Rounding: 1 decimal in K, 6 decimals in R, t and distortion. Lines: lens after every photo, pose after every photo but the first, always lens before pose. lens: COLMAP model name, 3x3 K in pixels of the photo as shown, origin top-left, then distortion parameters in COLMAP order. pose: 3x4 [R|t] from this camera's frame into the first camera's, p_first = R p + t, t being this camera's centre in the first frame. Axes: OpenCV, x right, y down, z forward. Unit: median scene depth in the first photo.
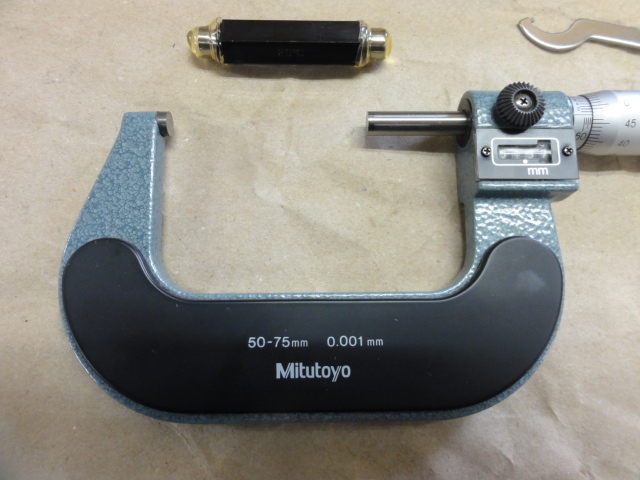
lens RADIAL K [[438.7, 0, 320.0], [0, 438.7, 240.0], [0, 0, 1]] dist [-0.056427, 0.045798]
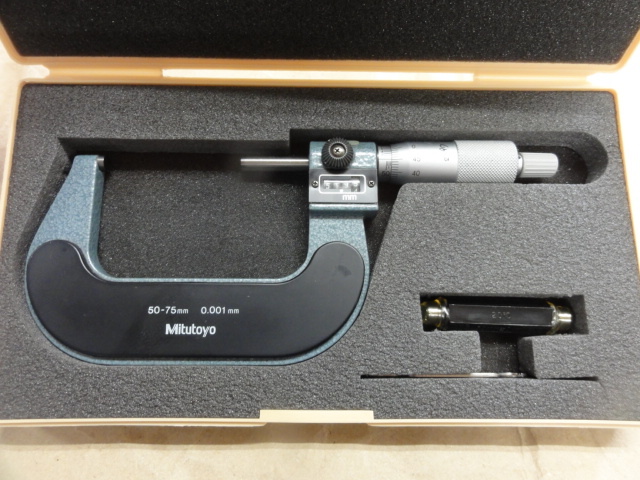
lens RADIAL K [[438.7, 0, 320.0], [0, 438.7, 240.0], [0, 0, 1]] dist [-0.056427, 0.045798]
pose [[0.999957, 0.009054, 0.002141, 0.359016], [-0.008909, 0.998136, -0.060369, 0.069180], [-0.002683, 0.060347, 0.998174, -0.429270]]
